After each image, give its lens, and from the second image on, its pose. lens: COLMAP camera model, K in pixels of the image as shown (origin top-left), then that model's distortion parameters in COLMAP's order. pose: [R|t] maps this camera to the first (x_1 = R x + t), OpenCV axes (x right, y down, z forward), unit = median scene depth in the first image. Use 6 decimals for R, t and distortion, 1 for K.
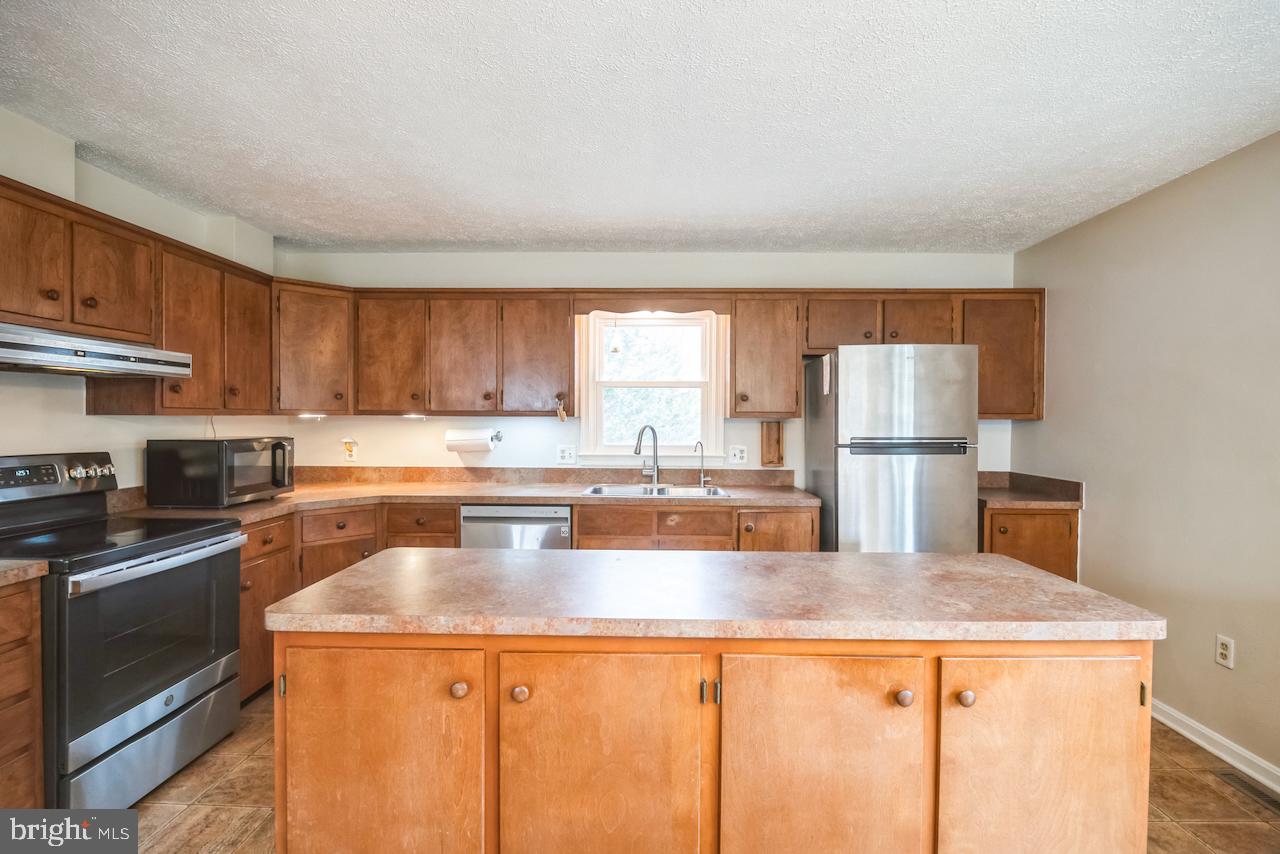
lens RADIAL K [[578.0, 0, 648.0], [0, 578.0, 429.4], [0, 0, 1]] dist [-0.006444, -0.000432]
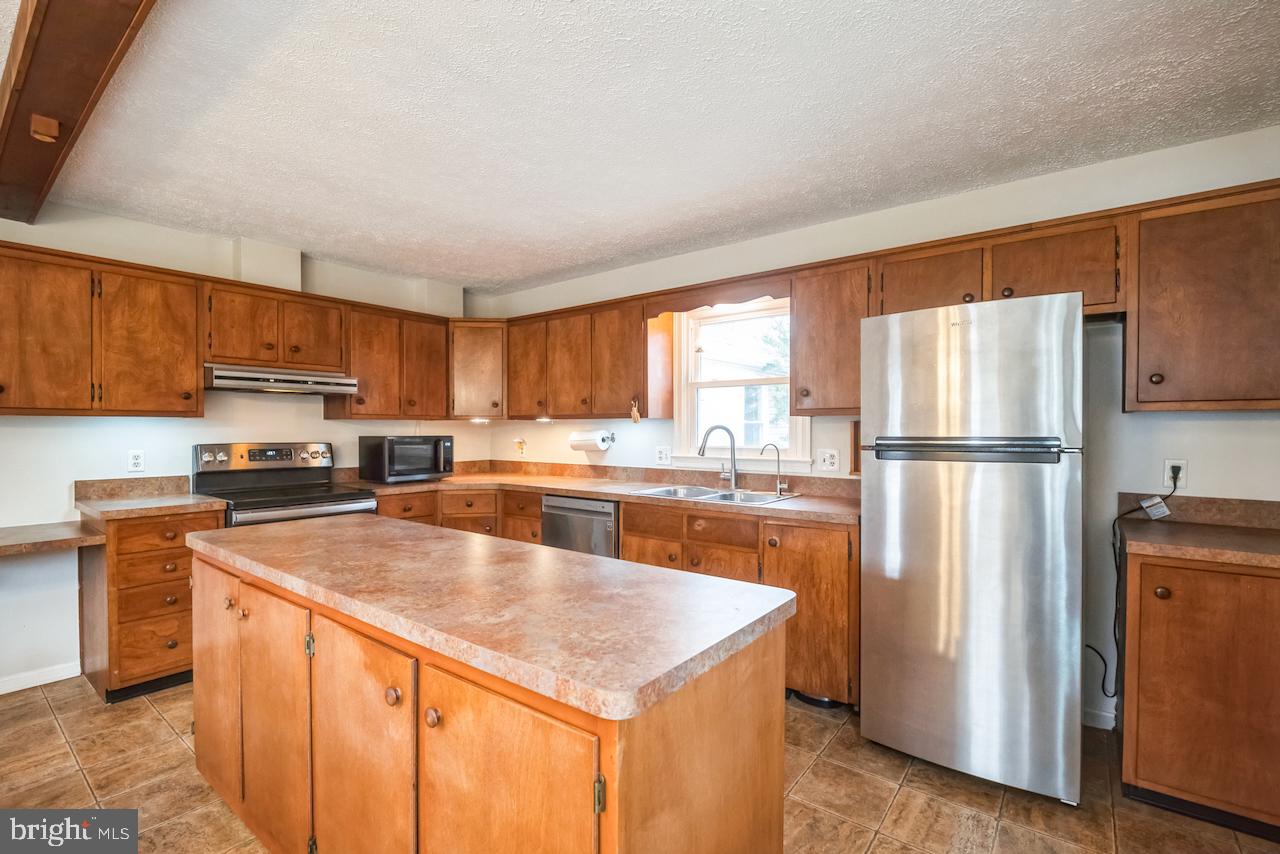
lens RADIAL K [[566.6, 0, 639.1], [0, 566.6, 444.3], [0, 0, 1]] dist [-0.014331, -0.000284]
pose [[0.804297, 0.010457, -0.594136, 0.474173], [-0.007422, 0.999944, 0.007552, 0.017863], [0.594182, -0.001665, 0.804329, 0.184189]]
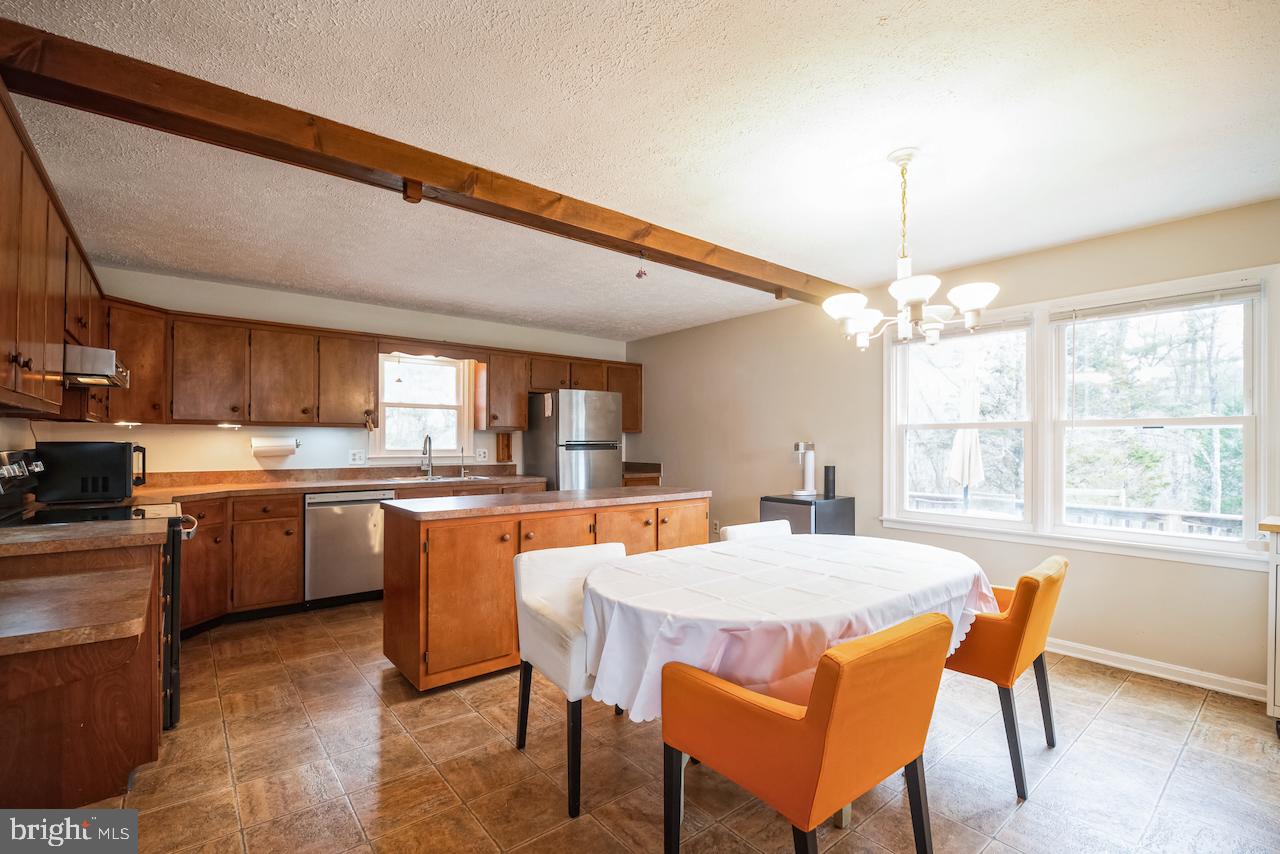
lens RADIAL K [[566.6, 0, 639.1], [0, 566.6, 444.3], [0, 0, 1]] dist [-0.014331, -0.000284]
pose [[0.763123, -0.004881, 0.646235, -0.533518], [0.013369, 0.999877, -0.008236, 0.036717], [-0.646115, 0.014925, 0.763094, -0.424102]]
